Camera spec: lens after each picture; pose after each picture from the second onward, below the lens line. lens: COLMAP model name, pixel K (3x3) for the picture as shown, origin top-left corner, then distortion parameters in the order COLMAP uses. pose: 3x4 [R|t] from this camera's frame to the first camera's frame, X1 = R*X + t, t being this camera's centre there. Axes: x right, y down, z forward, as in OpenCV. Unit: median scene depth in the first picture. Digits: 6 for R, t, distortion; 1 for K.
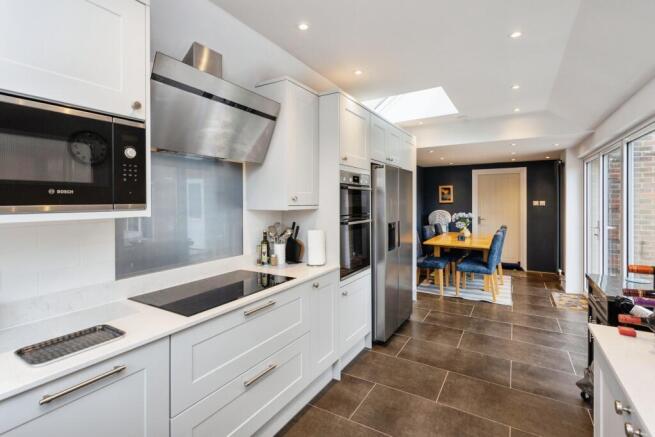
lens RADIAL K [[307.3, 0, 328.6], [0, 307.3, 216.9], [0, 0, 1]] dist [0.000207, -0.000158]
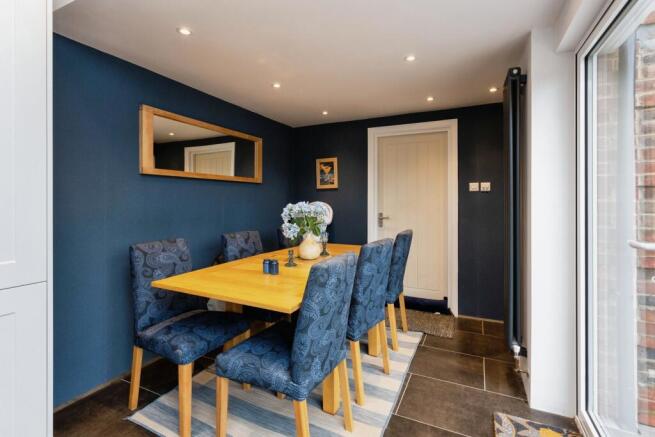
lens RADIAL K [[307.3, 0, 326.4], [0, 307.3, 217.8], [0, 0, 1]] dist [0.000207, -0.000158]
pose [[0.996185, 0.002506, 0.087235, 0.370874], [-0.002539, 0.999997, 0.000259, 0.007873], [-0.087235, -0.000479, 0.996188, 0.490608]]
